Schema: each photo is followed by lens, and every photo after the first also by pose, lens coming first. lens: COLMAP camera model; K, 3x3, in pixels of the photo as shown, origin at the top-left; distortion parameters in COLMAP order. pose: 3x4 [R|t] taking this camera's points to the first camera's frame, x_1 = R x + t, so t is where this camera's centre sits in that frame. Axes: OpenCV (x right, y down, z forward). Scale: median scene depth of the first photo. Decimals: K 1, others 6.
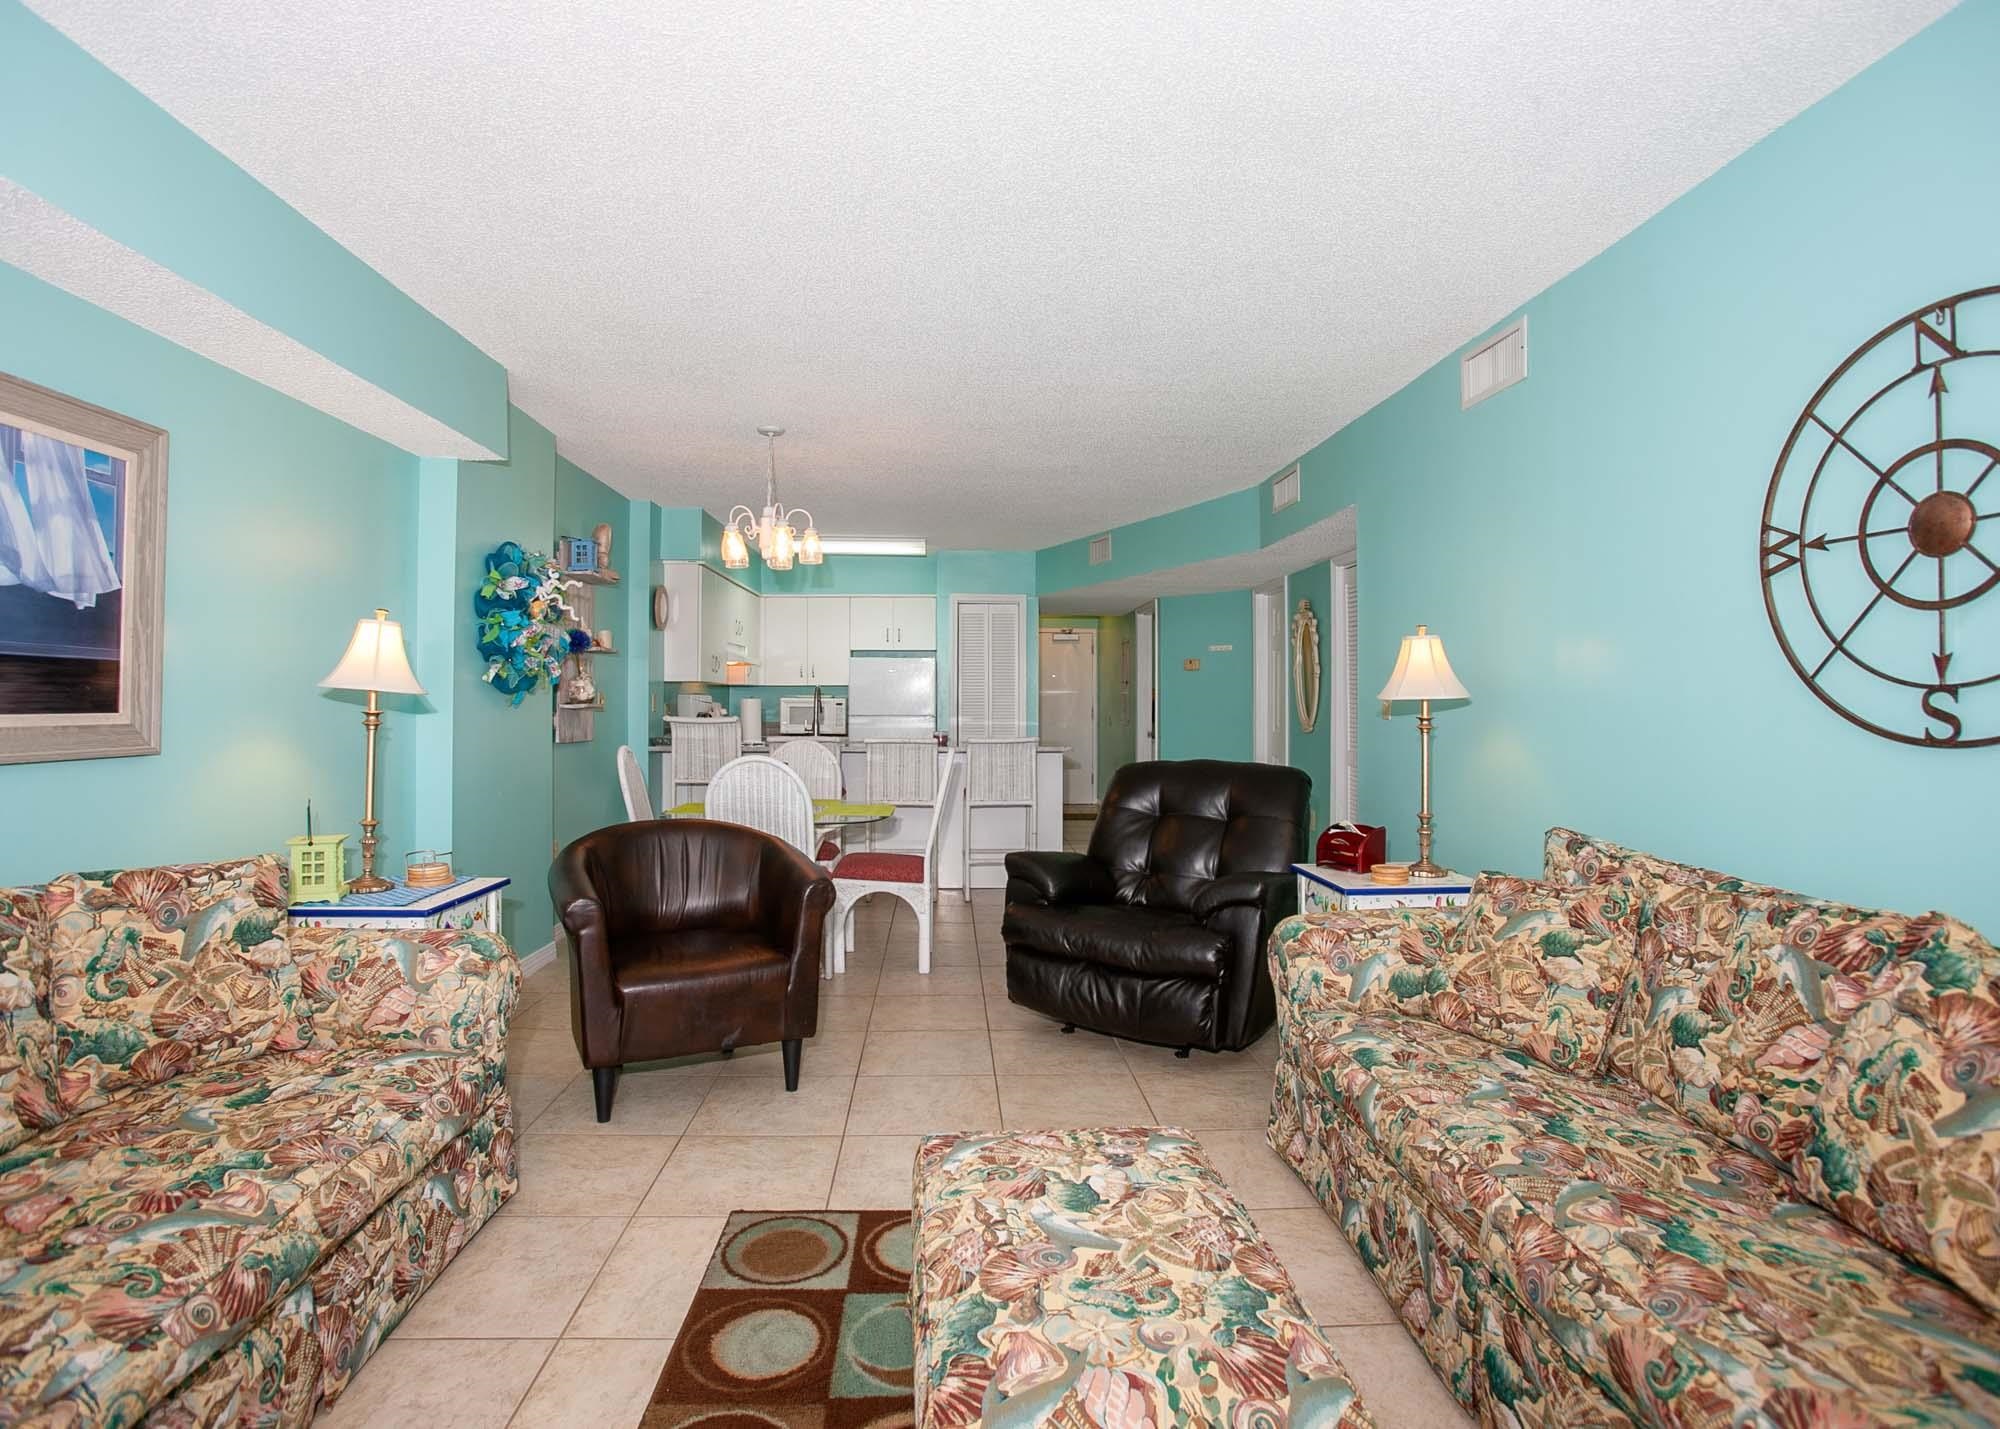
lens RADIAL K [[988.2, 0, 973.3], [0, 988.2, 692.3], [0, 0, 1]] dist [-0.066105, 0.023306]
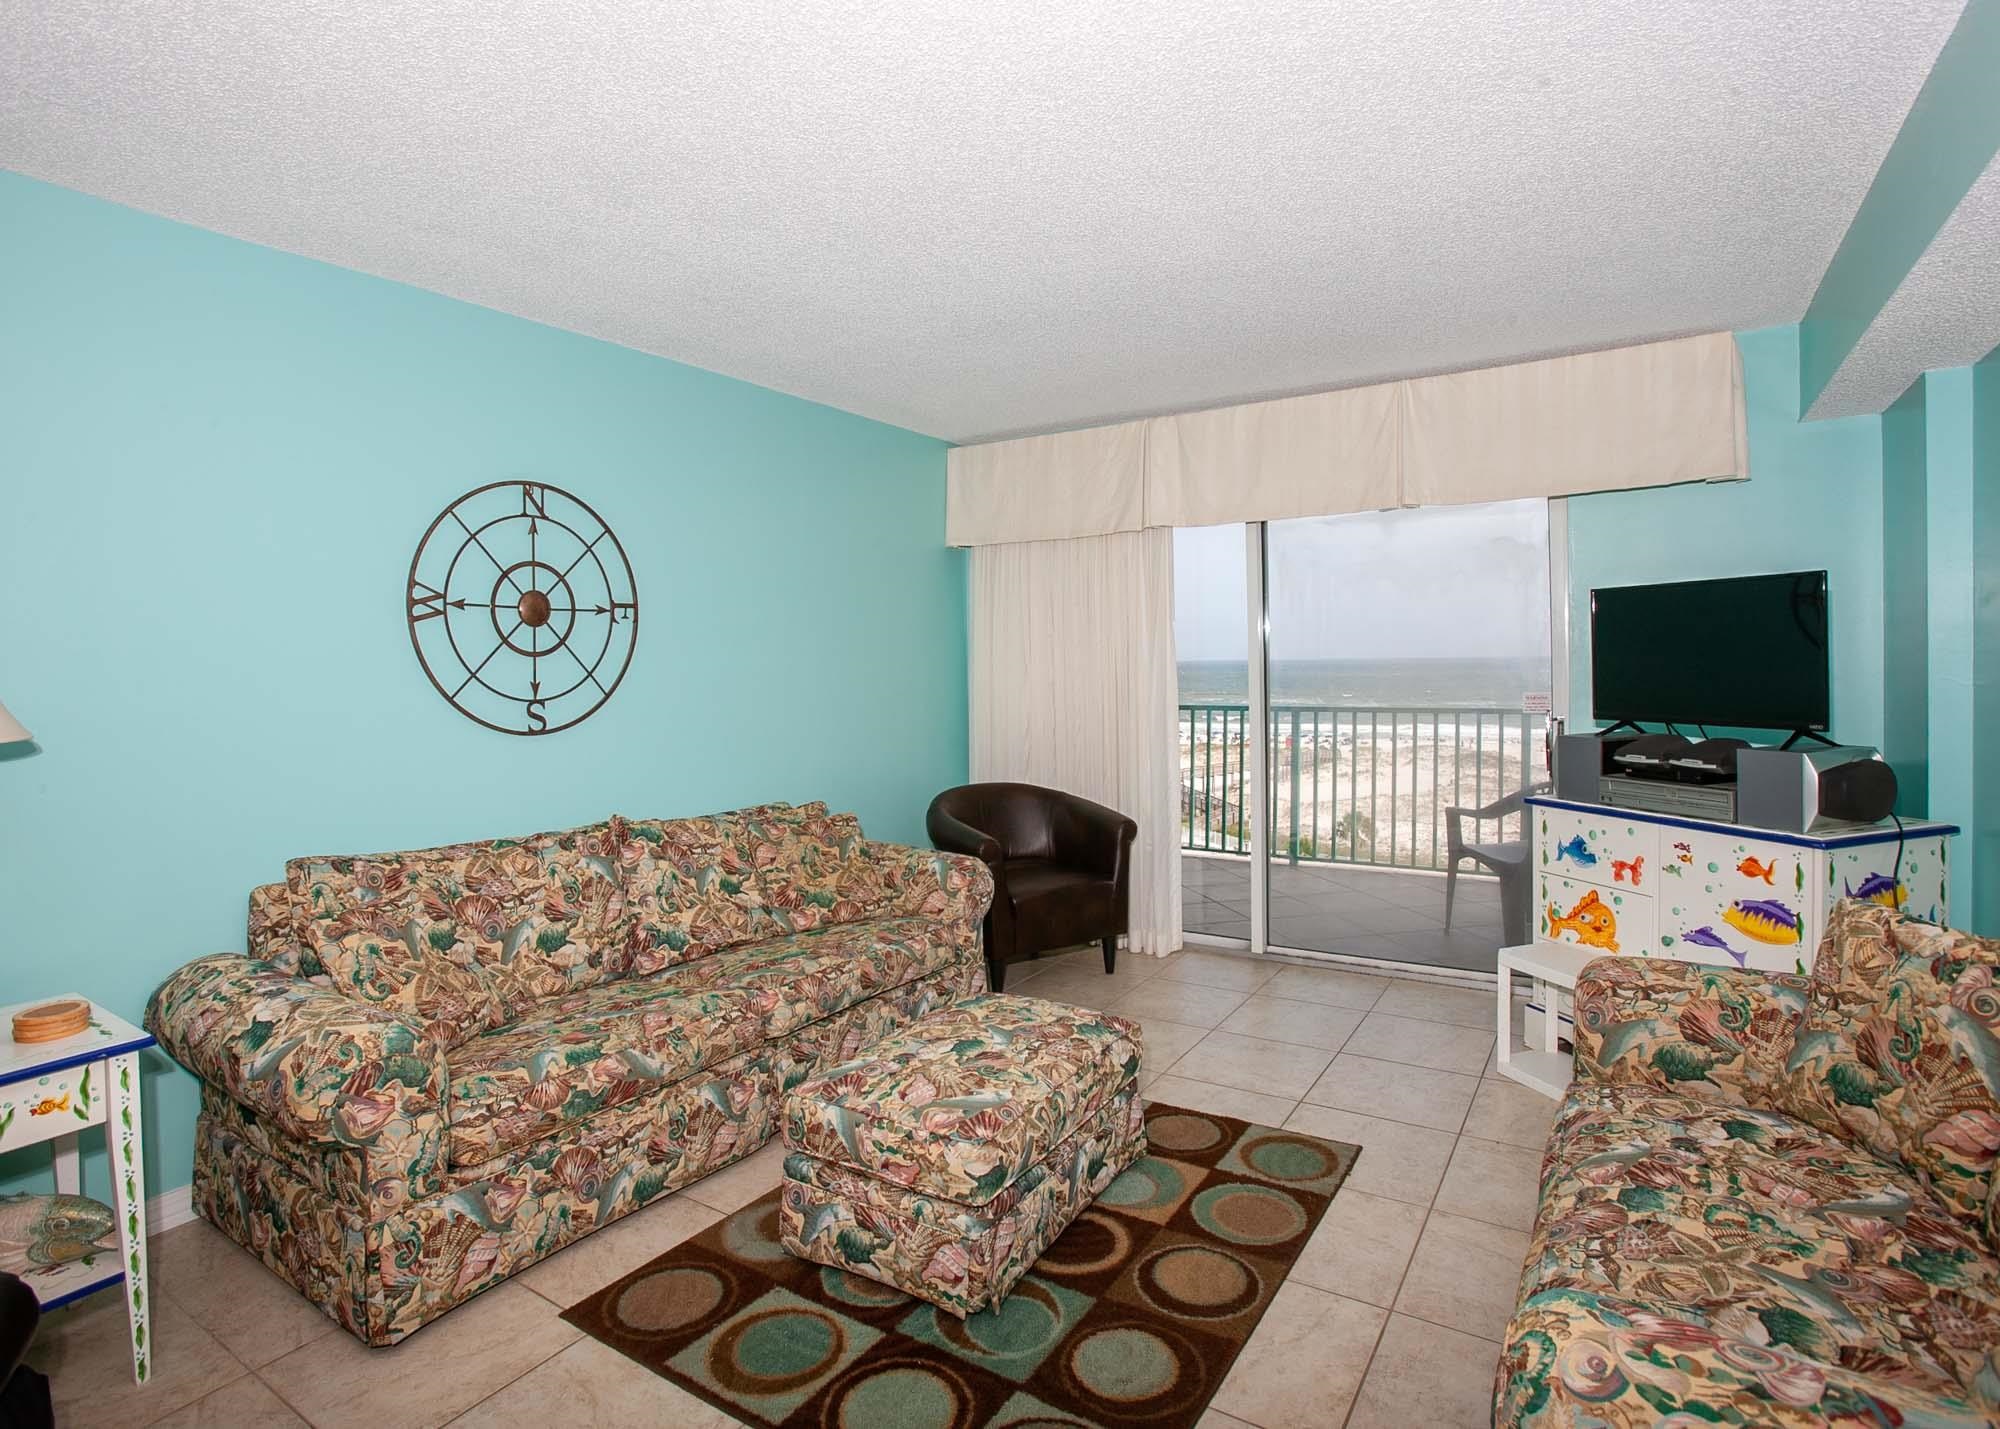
lens RADIAL K [[1018.9, 0, 986.1], [0, 1018.9, 673.4], [0, 0, 1]] dist [-0.075799, 0.026797]
pose [[-0.817763, 0.003604, 0.575544, -0.606873], [0.009000, 0.999938, 0.006526, -0.050415], [-0.575485, 0.010516, -0.817745, 1.677184]]
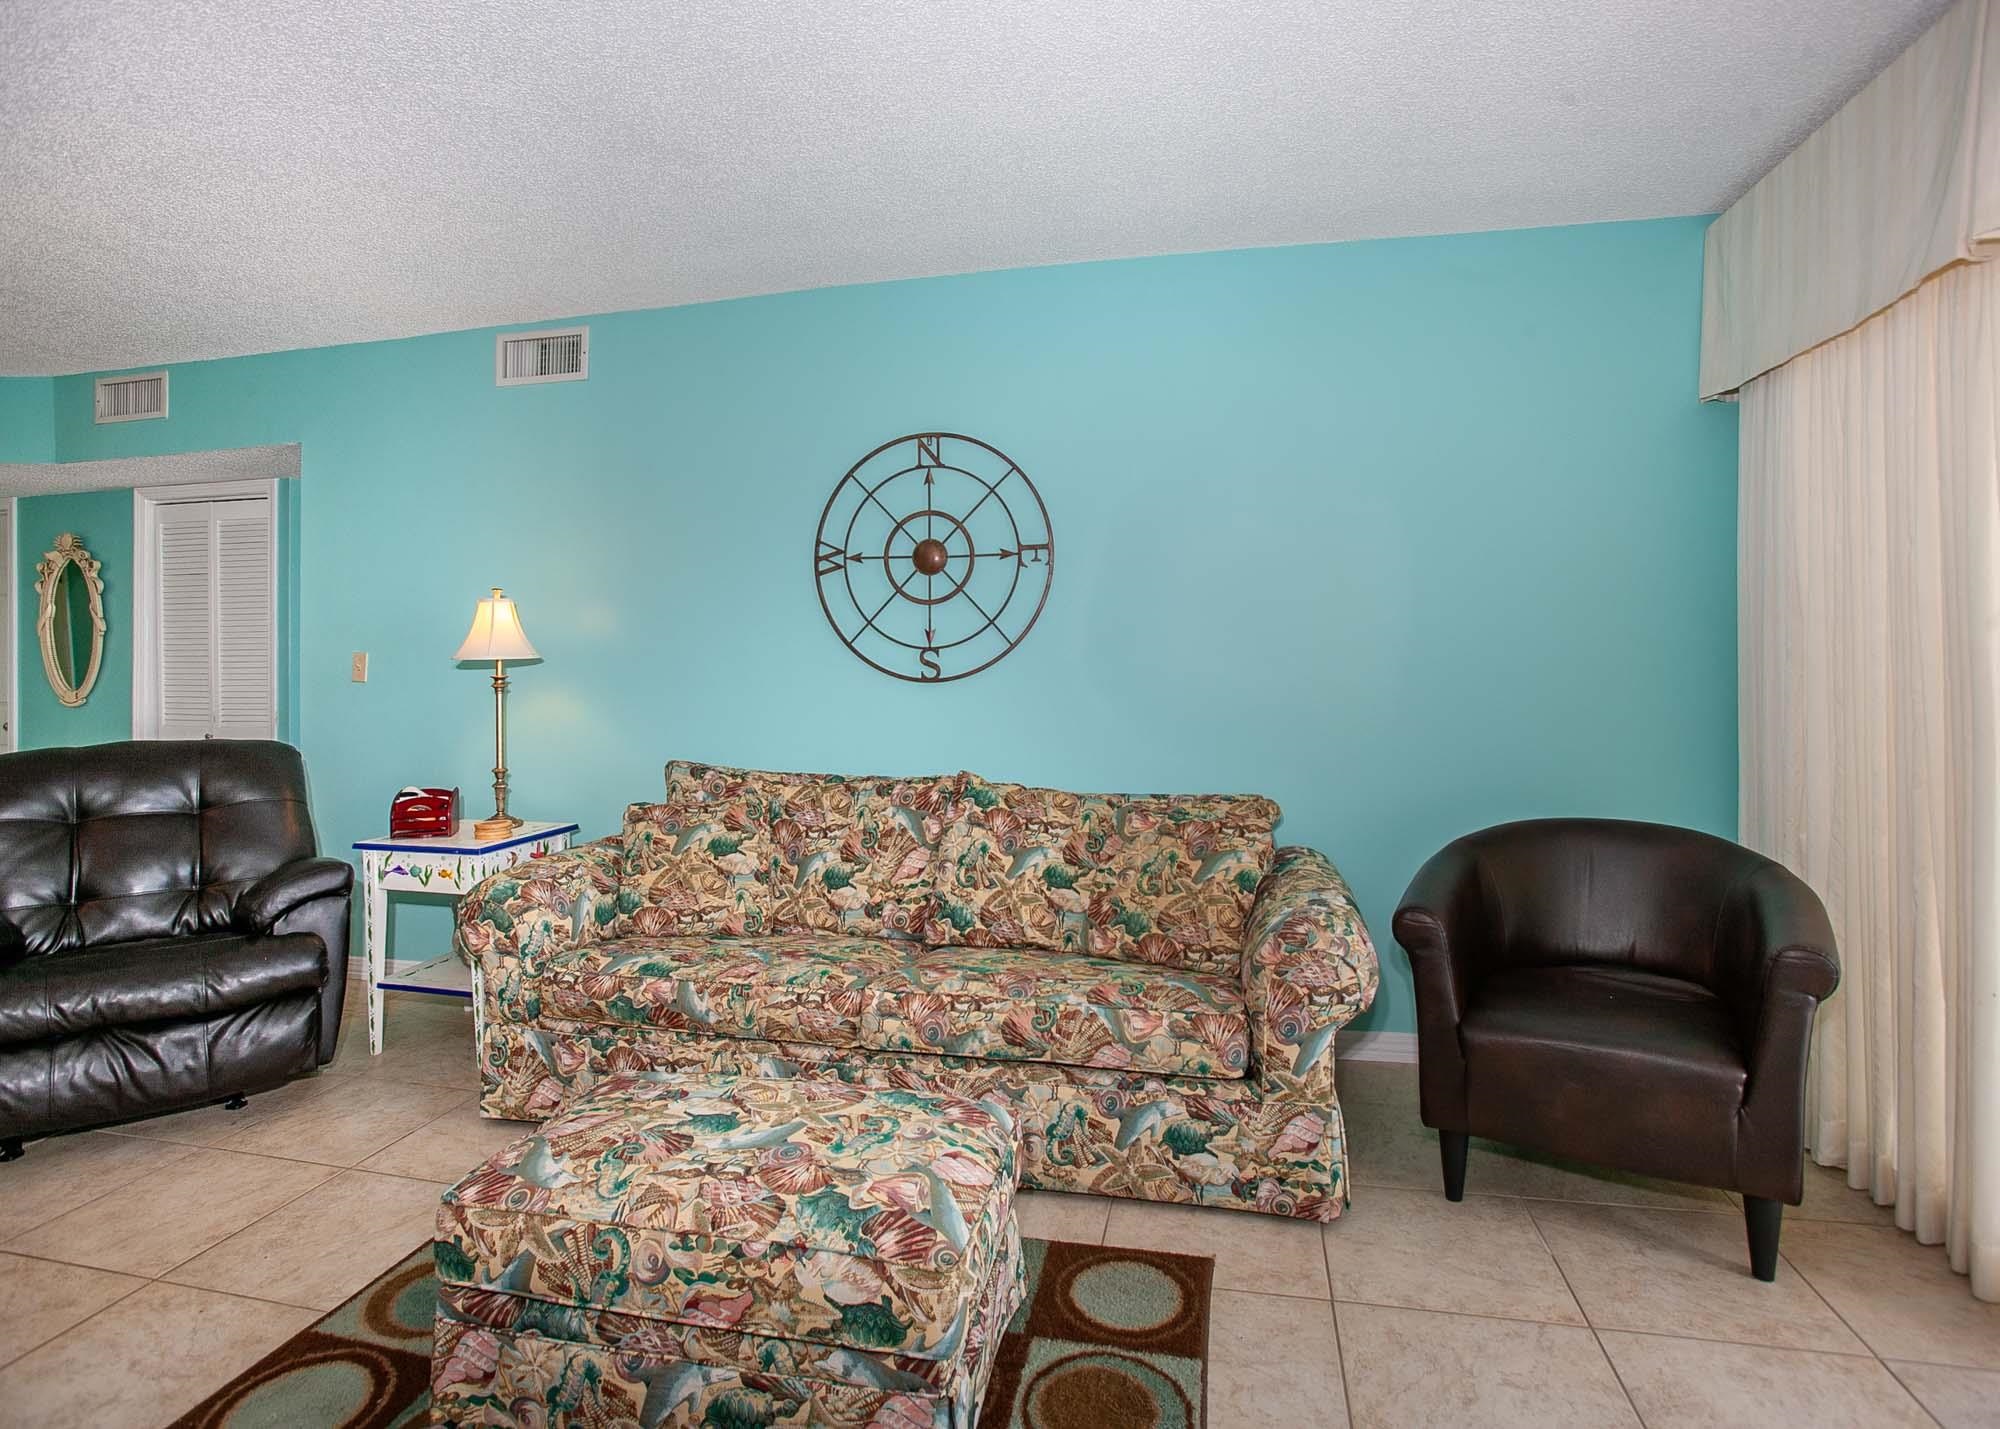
lens RADIAL K [[1012.9, 0, 1011.1], [0, 1012.9, 649.8], [0, 0, 1]] dist [-0.084684, 0.036713]
pose [[0.249575, 0.004898, 0.968343, -0.640290], [-0.000084, 0.999987, -0.005036, 0.004969], [-0.968355, 0.001175, 0.249573, 0.308264]]
